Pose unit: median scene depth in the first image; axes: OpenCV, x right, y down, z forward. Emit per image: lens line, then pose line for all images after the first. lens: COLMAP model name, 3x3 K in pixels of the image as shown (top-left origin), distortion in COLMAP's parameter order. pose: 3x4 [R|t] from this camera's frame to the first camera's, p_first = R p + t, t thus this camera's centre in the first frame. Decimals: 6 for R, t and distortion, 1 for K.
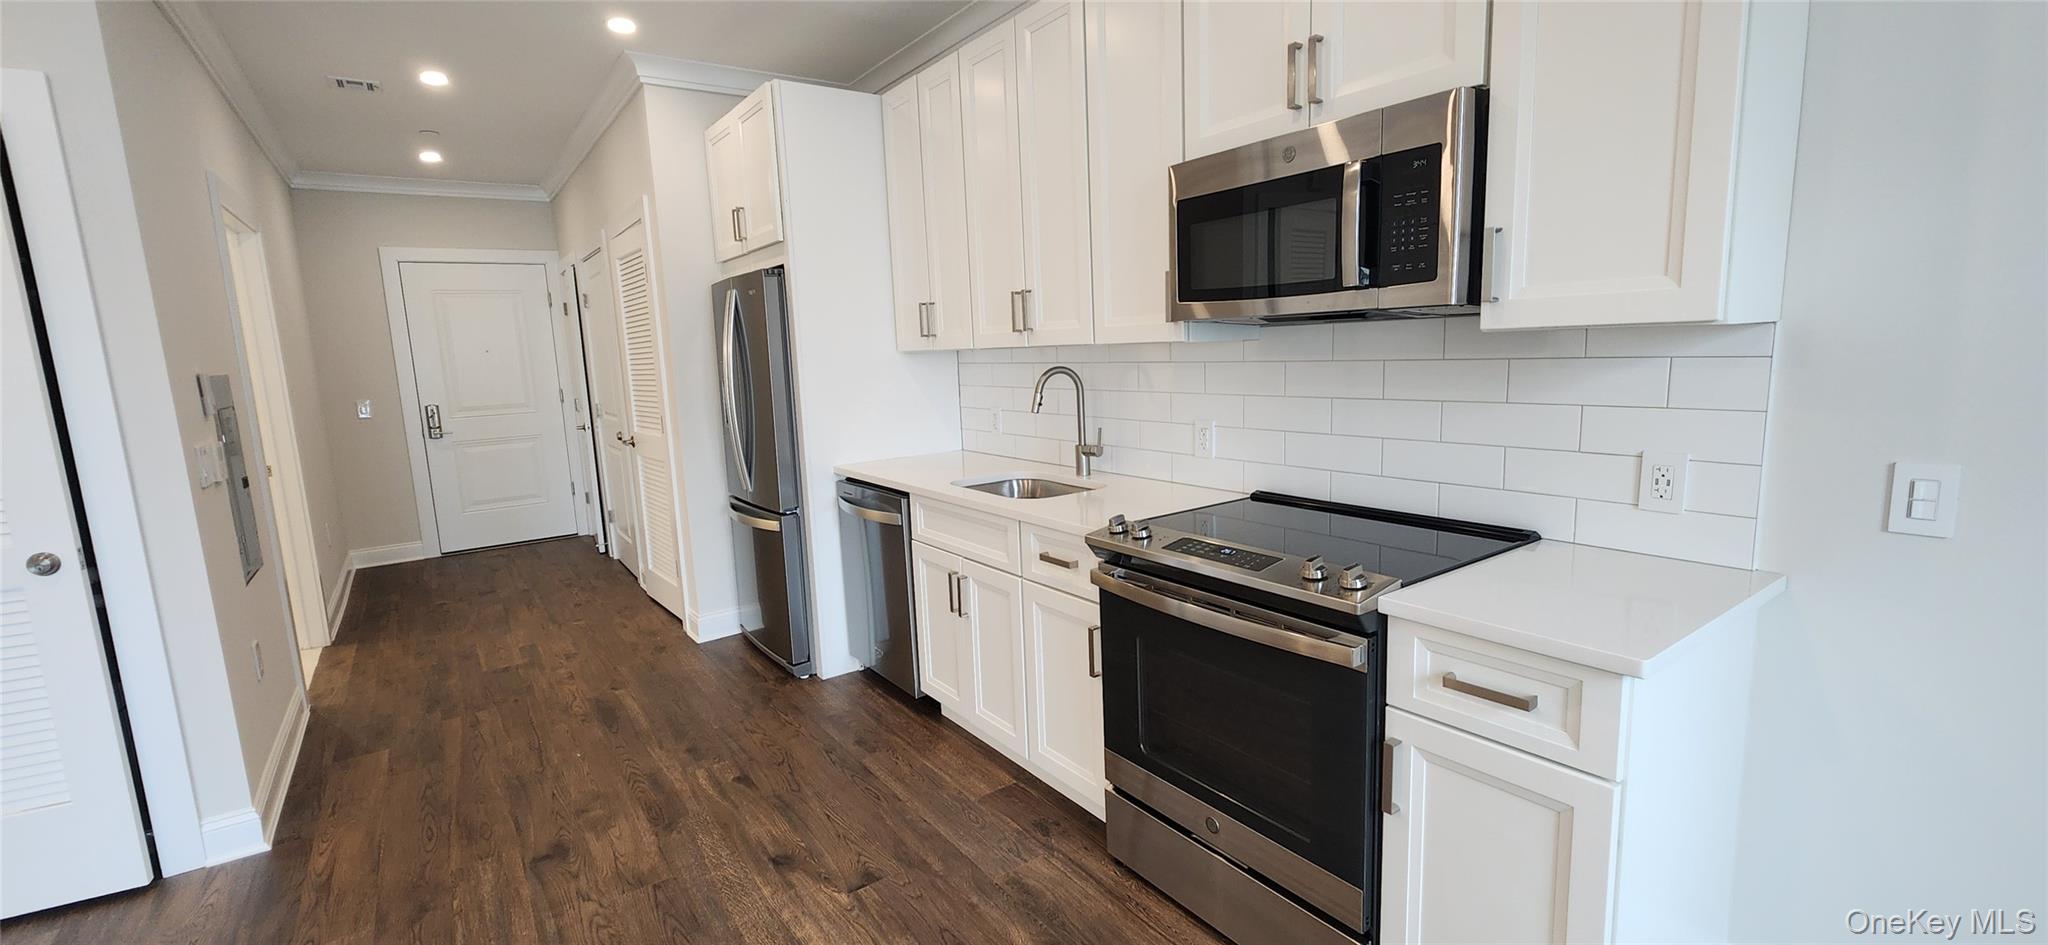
lens RADIAL K [[836.6, 0, 1019.2], [0, 836.6, 470.0], [0, 0, 1]] dist [0.002402, -0.000767]
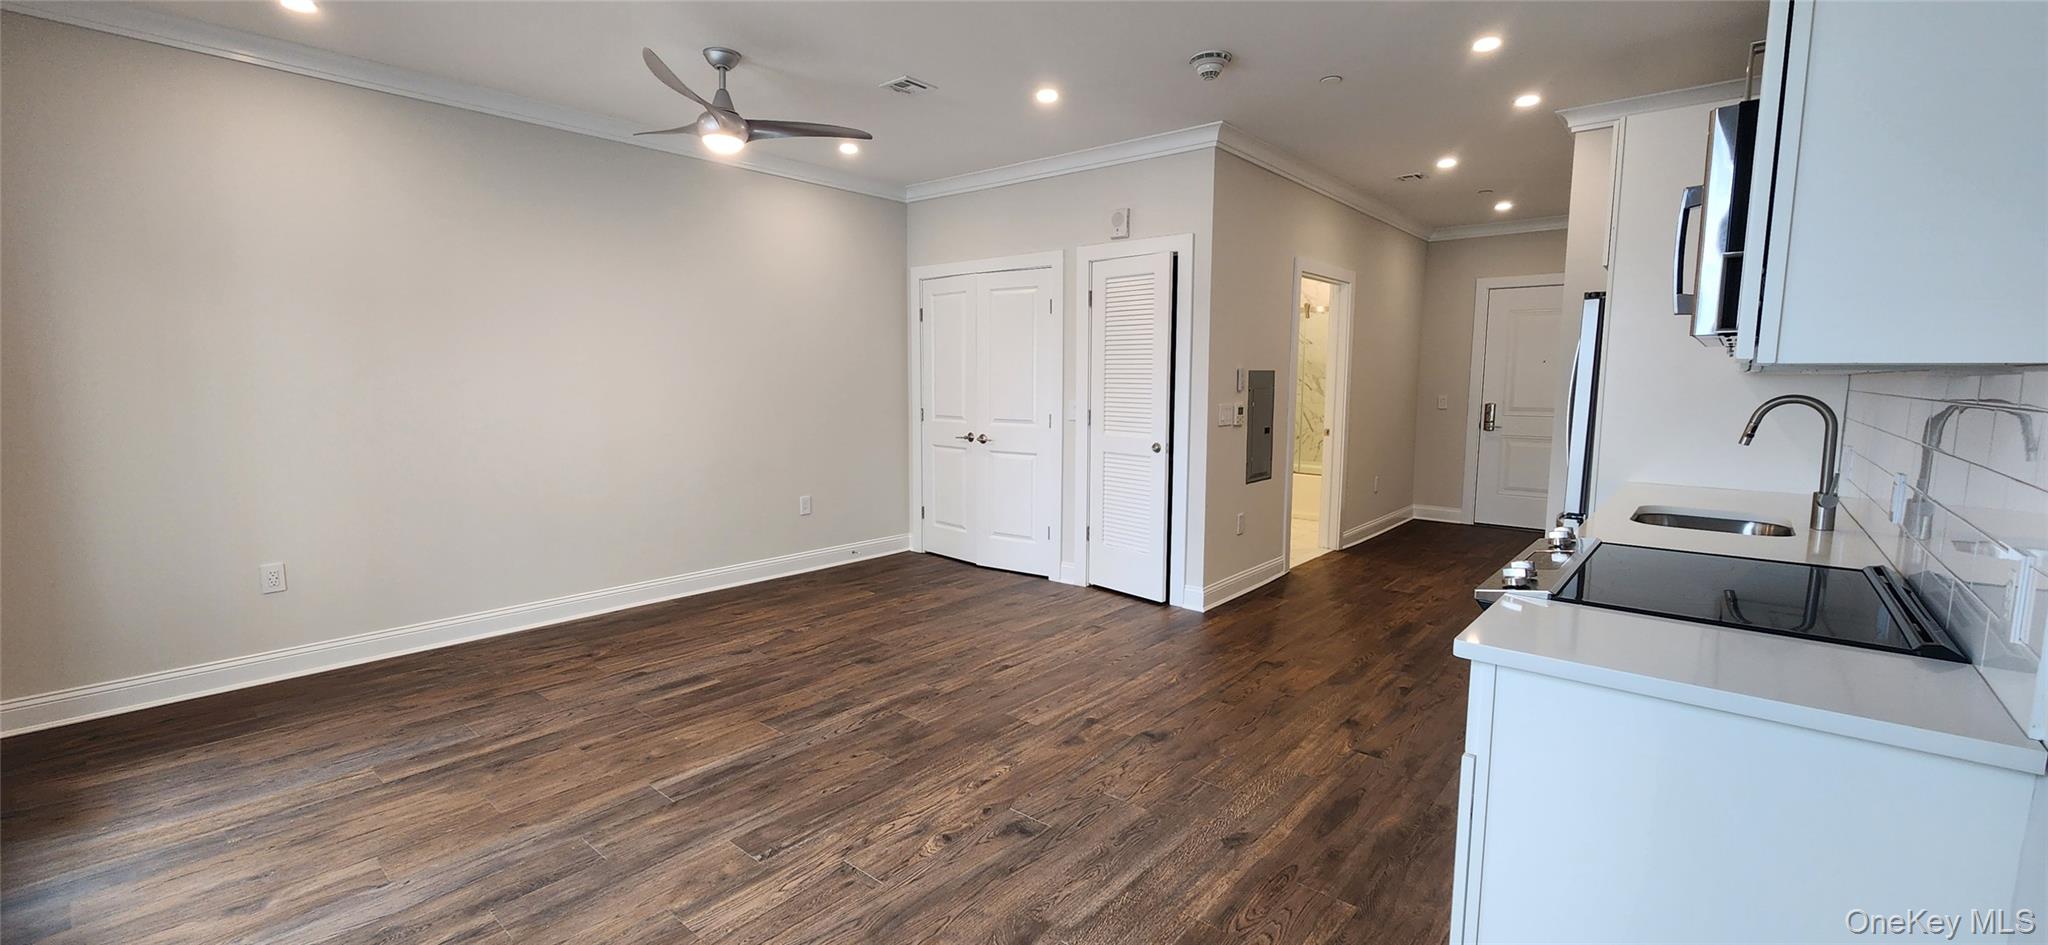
lens RADIAL K [[836.6, 0, 999.9], [0, 836.6, 467.0], [0, 0, 1]] dist [0.002402, -0.000767]
pose [[0.229493, 0.147925, -0.962004, 0.884189], [-0.158820, 0.980828, 0.112932, -0.024572], [0.960265, 0.126868, 0.248586, 0.020091]]
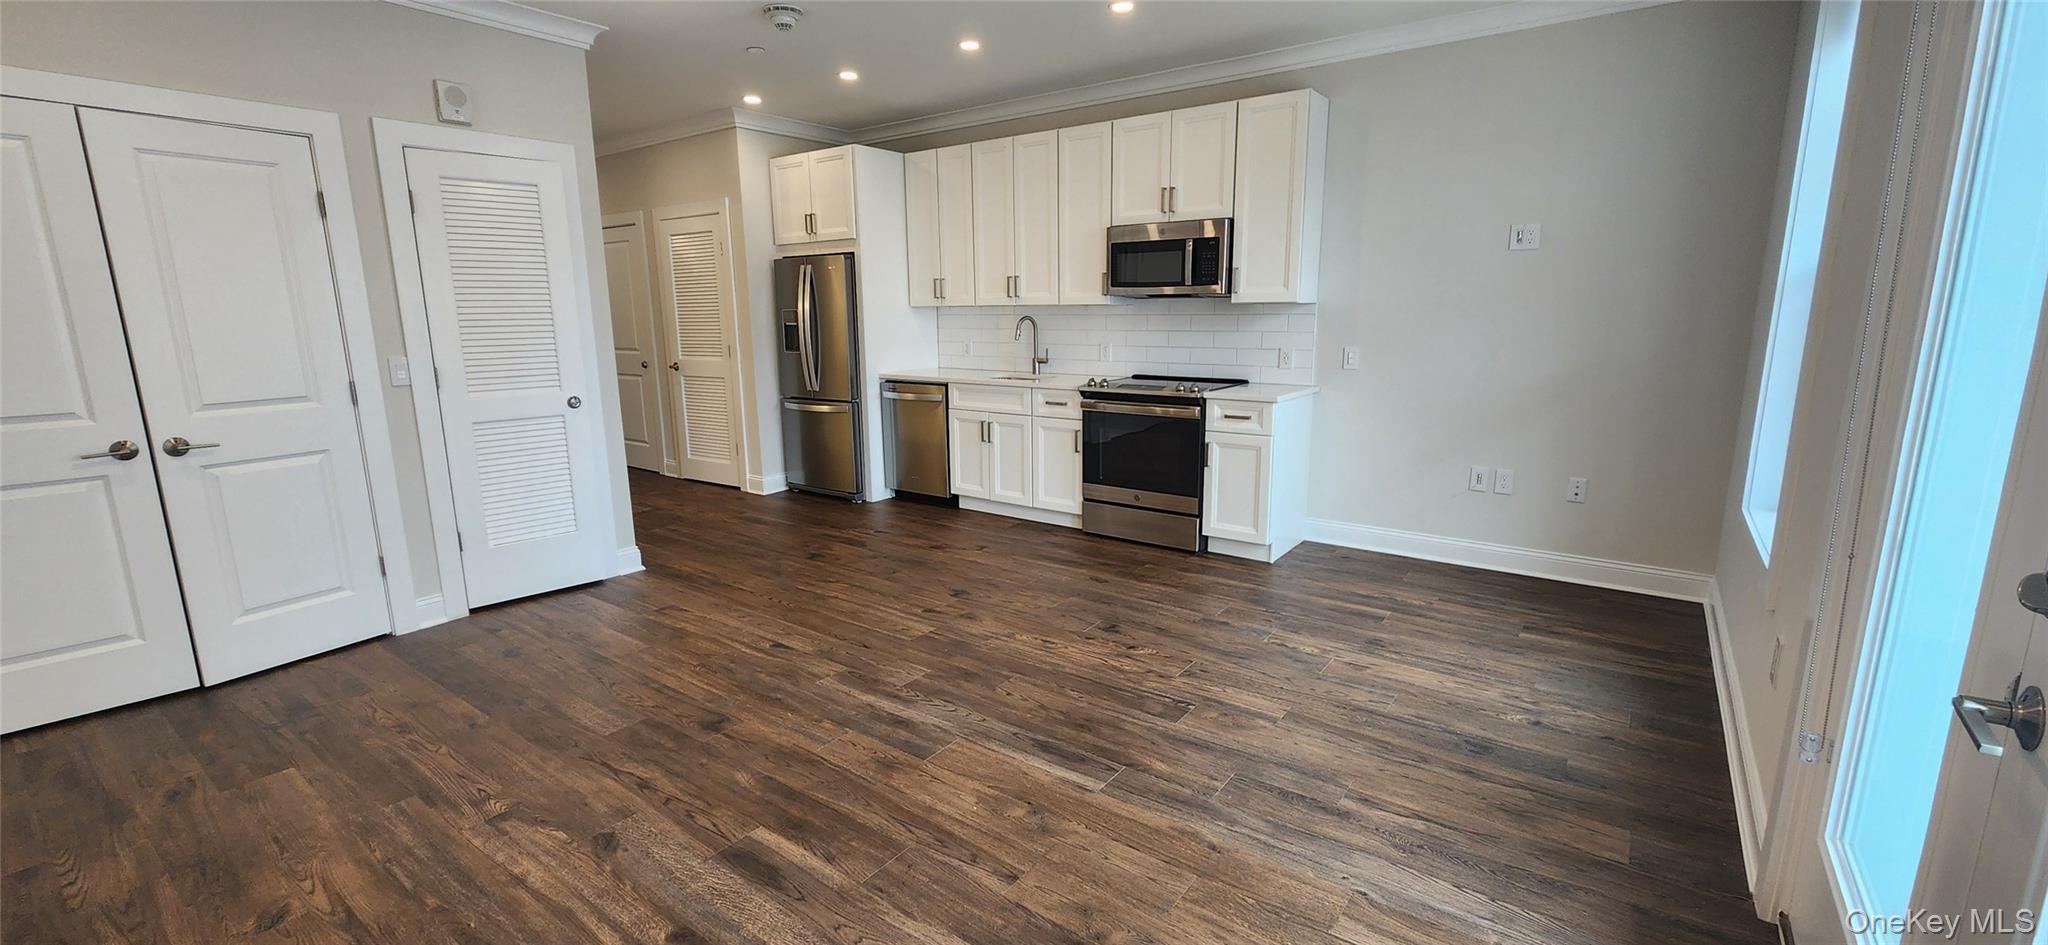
lens RADIAL K [[836.6, 0, 1024.0], [0, 836.6, 469.1], [0, 0, 1]] dist [0.002402, -0.000767]
pose [[0.949559, -0.030183, 0.312134, -0.724123], [0.018724, 0.999038, 0.039644, 0.192281], [-0.313030, -0.031800, 0.949211, -1.059879]]
